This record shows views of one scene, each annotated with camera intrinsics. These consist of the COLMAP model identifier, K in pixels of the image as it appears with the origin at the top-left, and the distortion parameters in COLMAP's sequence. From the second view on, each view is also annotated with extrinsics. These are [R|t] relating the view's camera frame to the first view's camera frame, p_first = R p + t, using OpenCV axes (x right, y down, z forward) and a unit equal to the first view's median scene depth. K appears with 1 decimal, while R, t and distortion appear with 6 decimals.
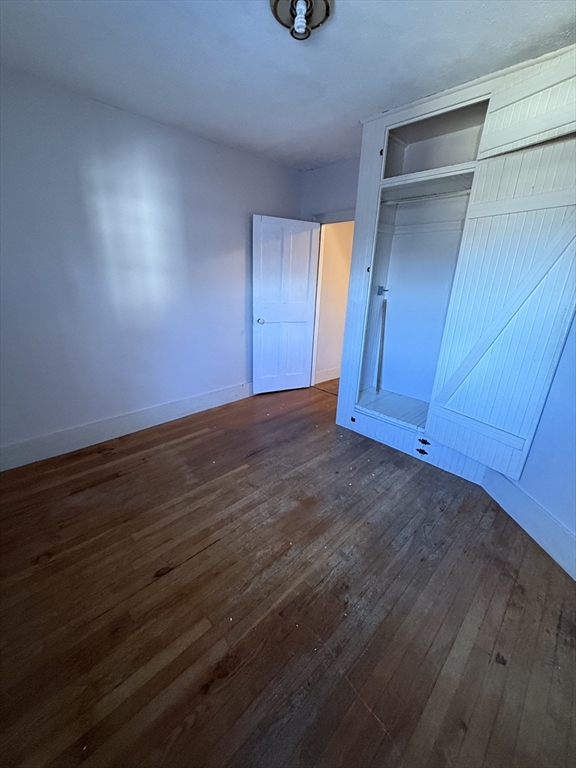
lens RADIAL K [[305.5, 0, 288.0], [0, 305.5, 382.3], [0, 0, 1]] dist [-0.006268, 0.000716]
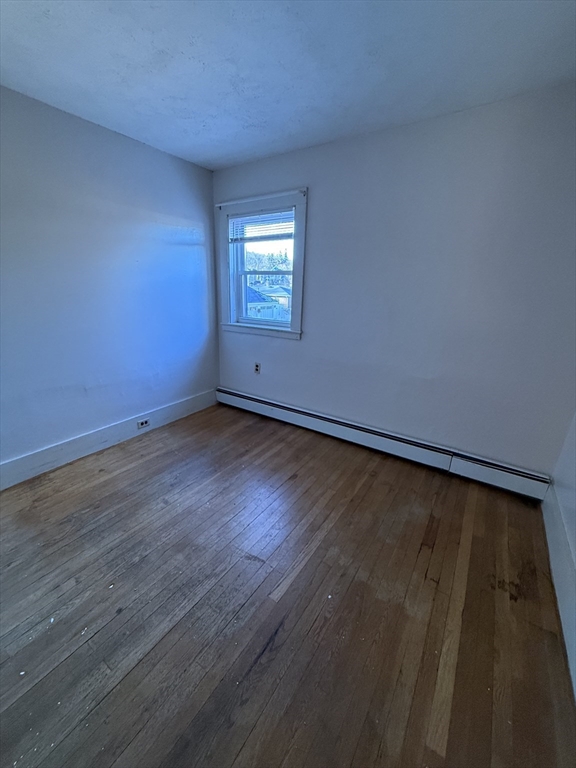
lens RADIAL K [[305.5, 0, 287.0], [0, 305.5, 384.0], [0, 0, 1]] dist [-0.006268, 0.000716]
pose [[-0.978412, 0.001808, -0.206654, -0.045849], [-0.123578, 0.796368, 0.592052, -0.569747], [0.165643, 0.604809, -0.778953, 1.613126]]
